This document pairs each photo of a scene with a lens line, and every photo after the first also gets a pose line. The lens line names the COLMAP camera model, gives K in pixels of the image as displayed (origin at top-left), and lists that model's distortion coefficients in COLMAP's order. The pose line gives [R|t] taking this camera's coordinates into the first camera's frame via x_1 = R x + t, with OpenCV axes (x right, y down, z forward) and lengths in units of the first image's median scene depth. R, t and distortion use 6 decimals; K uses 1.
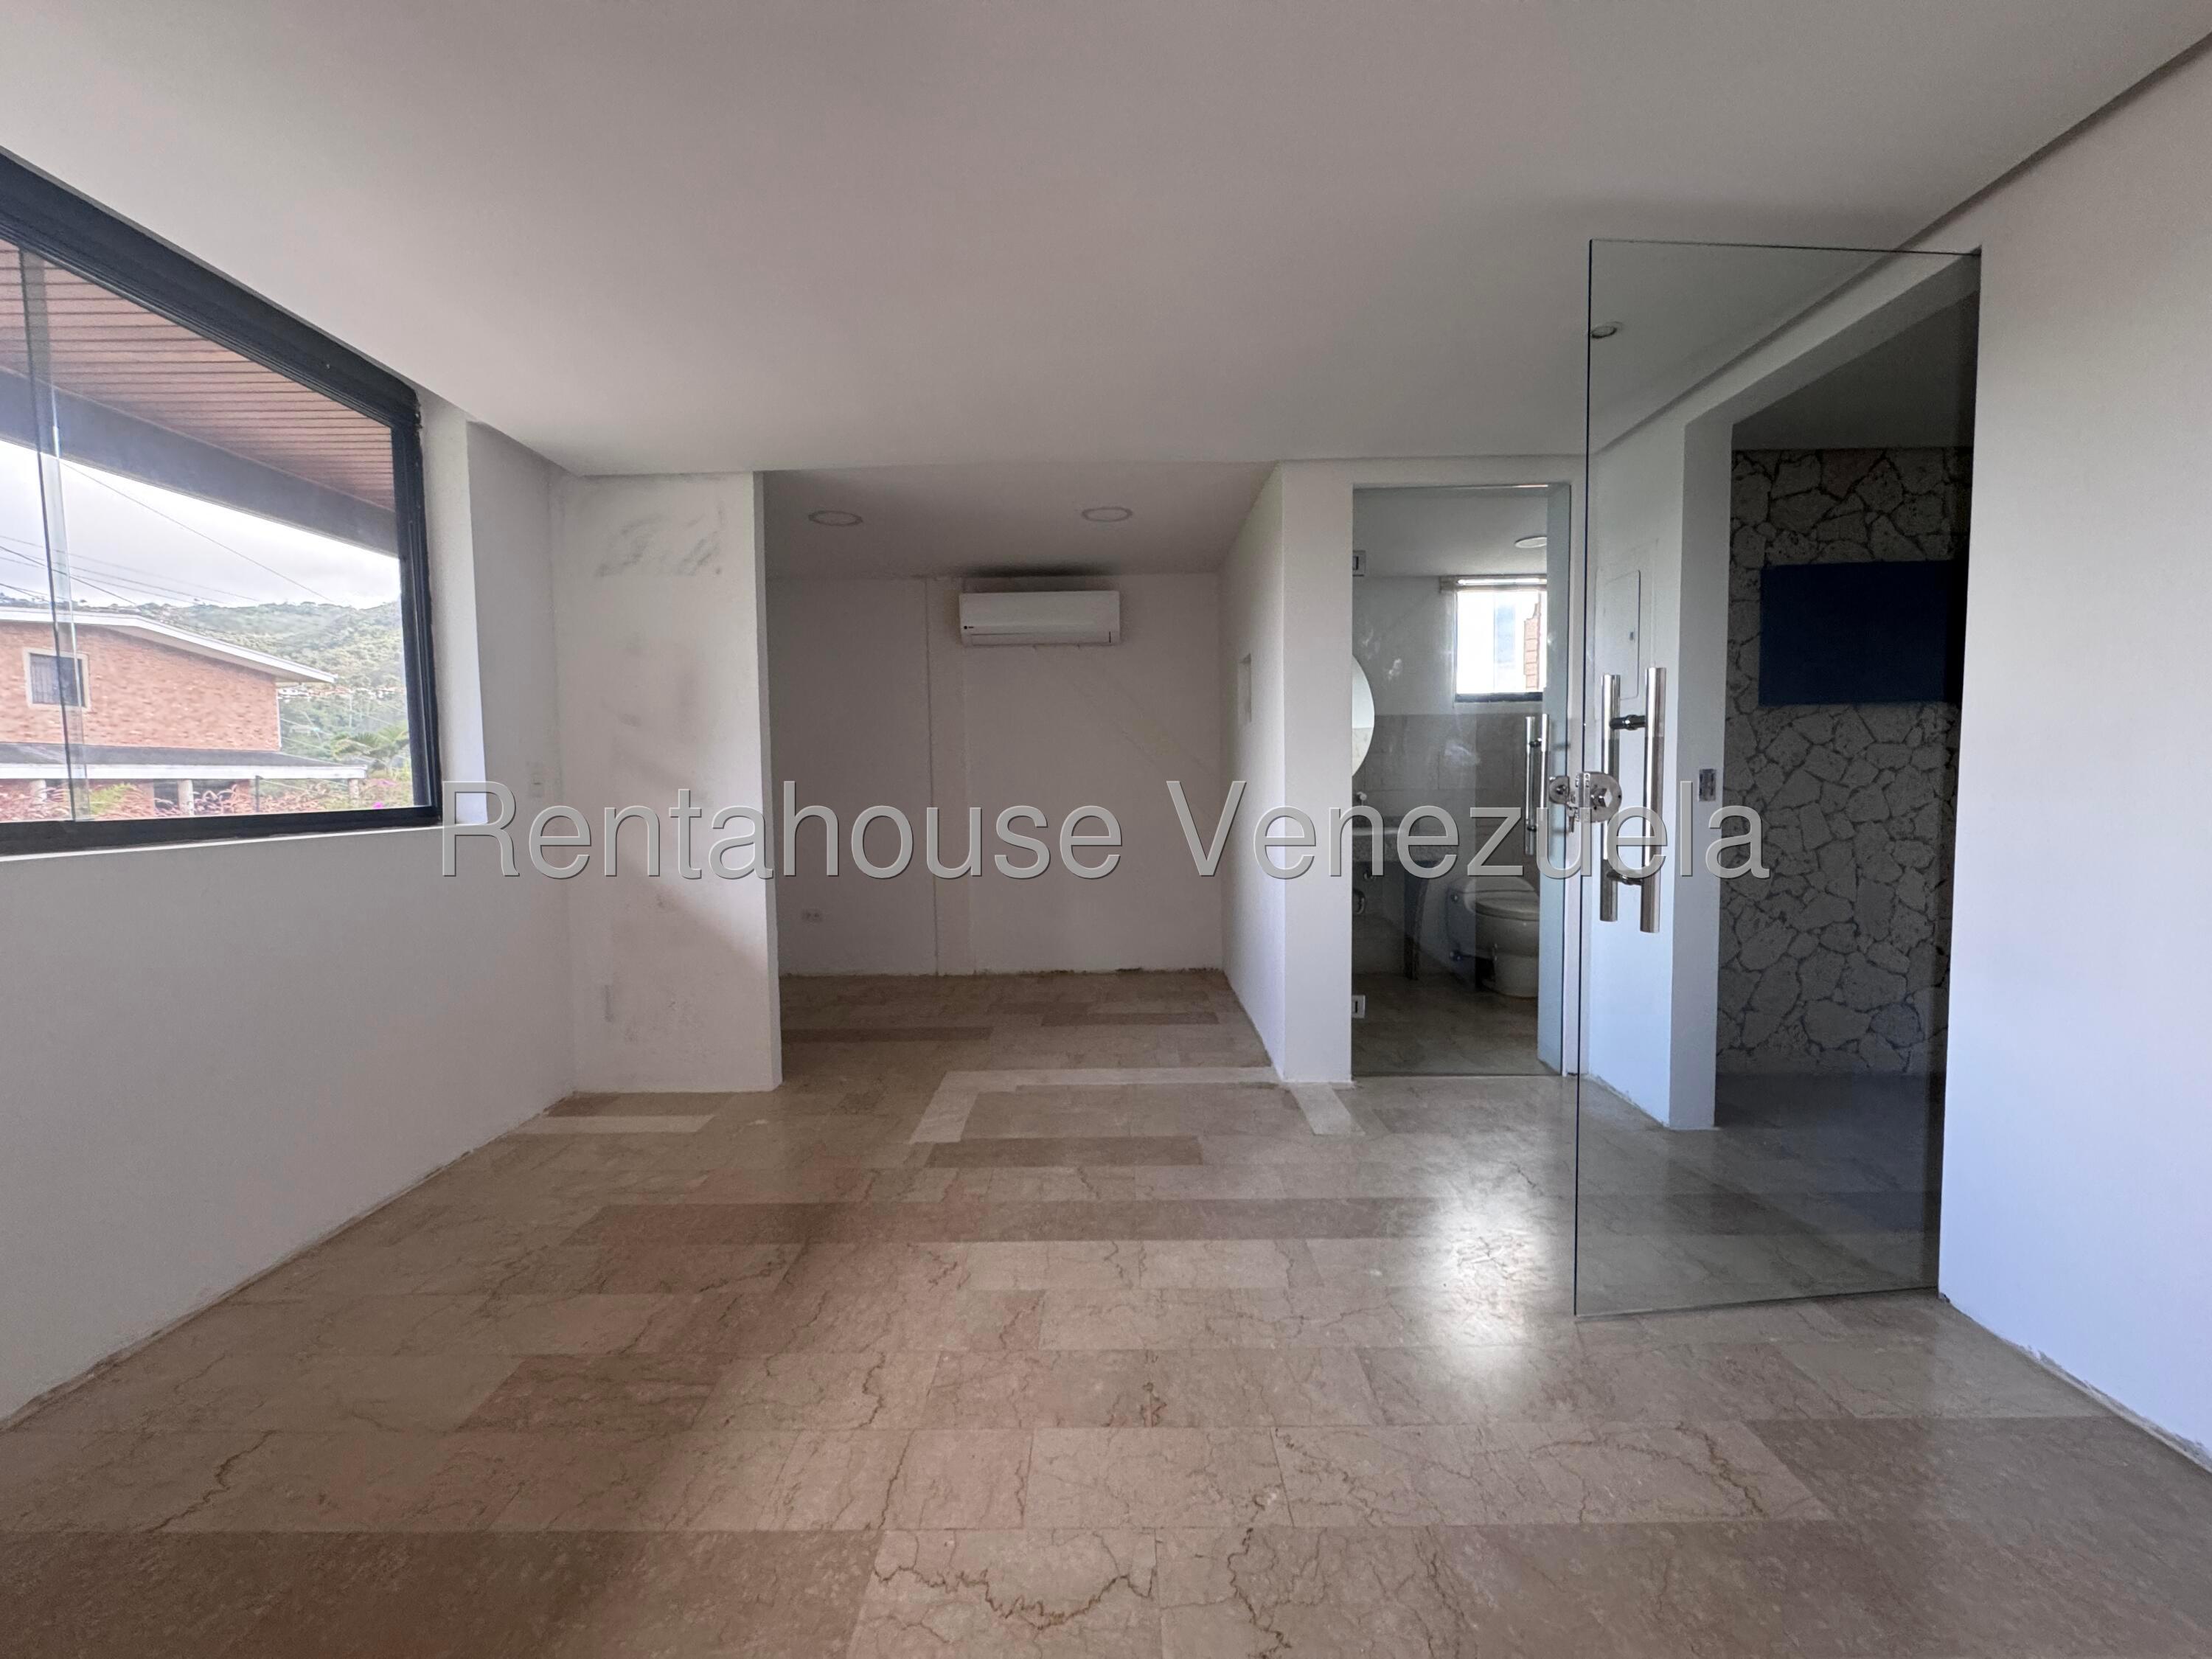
lens RADIAL K [[888.5, 0, 1103.5], [0, 888.5, 833.1], [0, 0, 1]] dist [-0.002229, 0.000049]
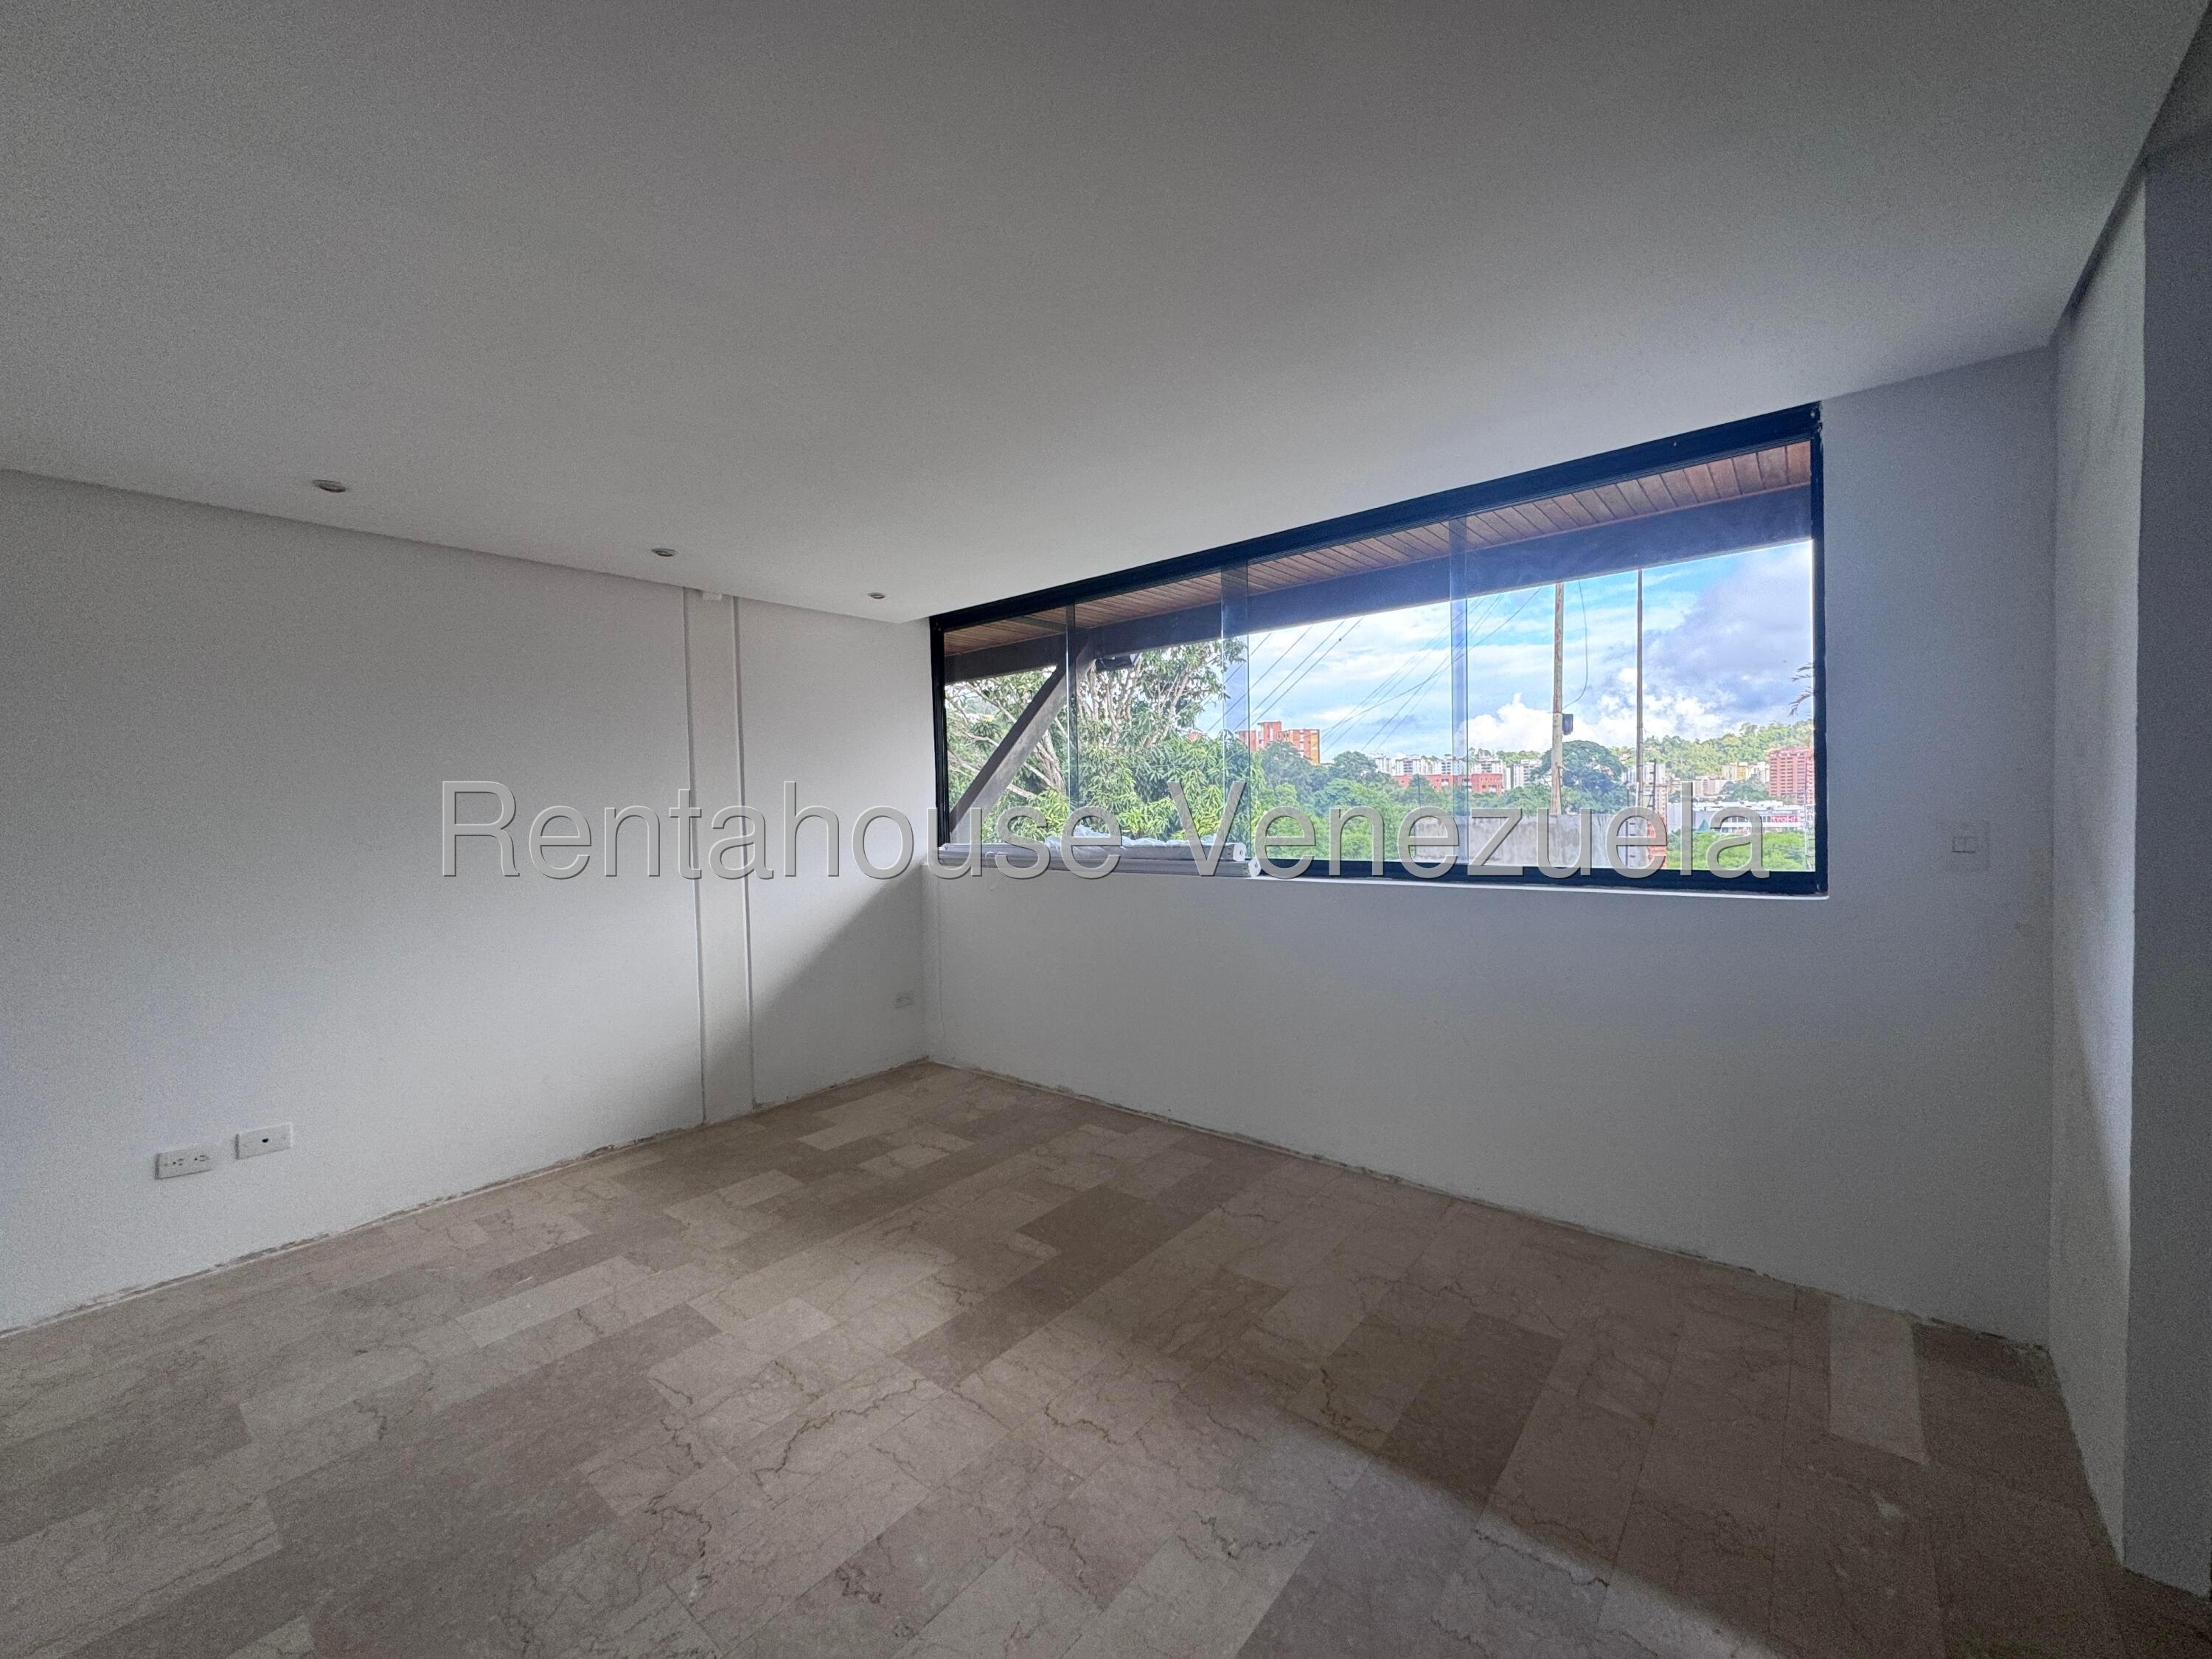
lens RADIAL K [[888.5, 0, 1105.9], [0, 888.5, 829.0], [0, 0, 1]] dist [-0.002229, 0.000049]
pose [[-0.637350, 0.051929, -0.768823, 0.325042], [-0.011309, 0.996989, 0.076715, -0.127596], [0.770492, 0.057589, -0.634843, 1.008686]]
